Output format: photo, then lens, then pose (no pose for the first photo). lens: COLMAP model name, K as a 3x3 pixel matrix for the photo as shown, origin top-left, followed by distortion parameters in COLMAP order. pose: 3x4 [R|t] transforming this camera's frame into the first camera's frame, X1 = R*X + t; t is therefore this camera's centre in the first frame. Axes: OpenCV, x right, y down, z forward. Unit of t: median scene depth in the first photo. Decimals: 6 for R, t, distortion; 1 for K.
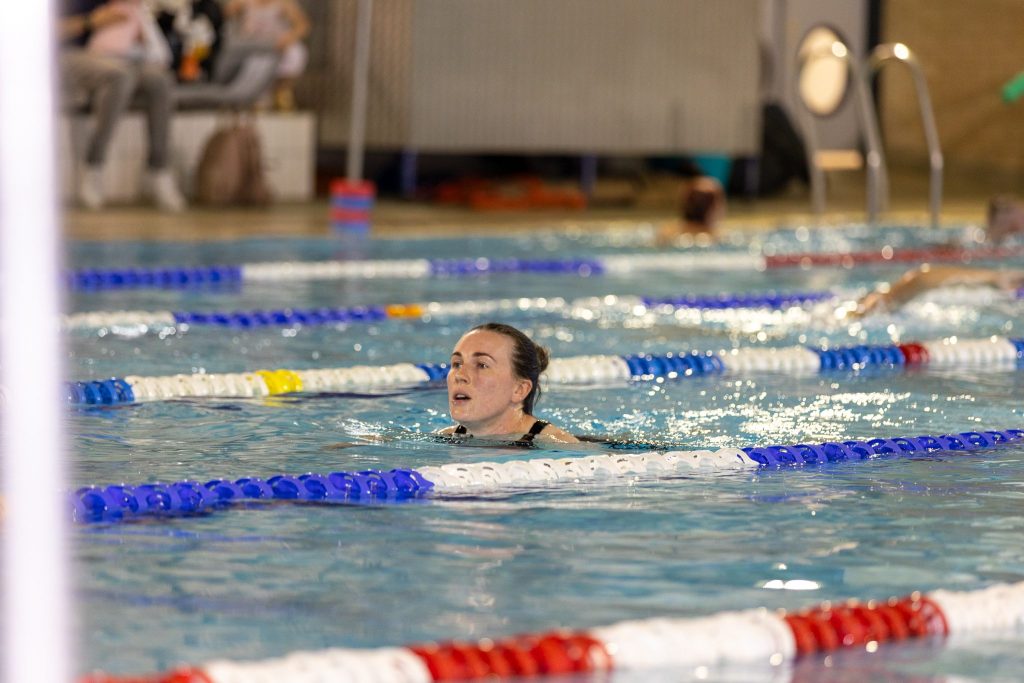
lens RADIAL K [[5607.2, 0, 512.0], [0, 5607.2, 341.5], [0, 0, 1]] dist [0.065082, 3.187980]
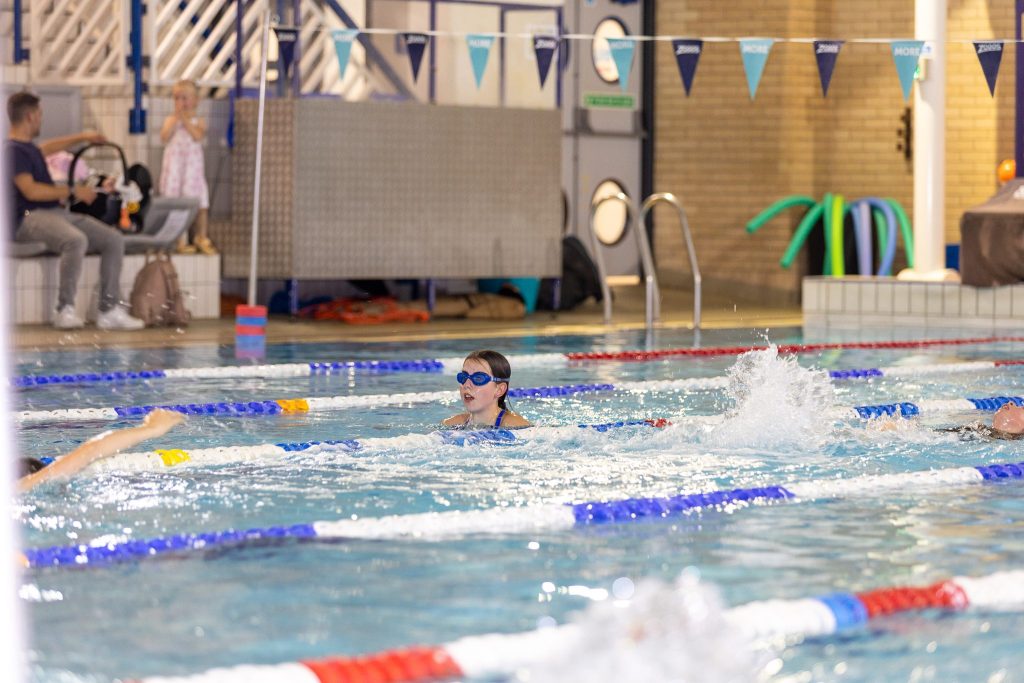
lens RADIAL K [[5607.2, 0, 512.0], [0, 5607.2, 341.5], [0, 0, 1]] dist [0.065082, 3.187980]
pose [[0.998584, -0.019165, 0.049629, -0.032573], [0.019740, 0.999743, -0.011124, -0.004403], [-0.049403, 0.012088, 0.998706, -0.300422]]
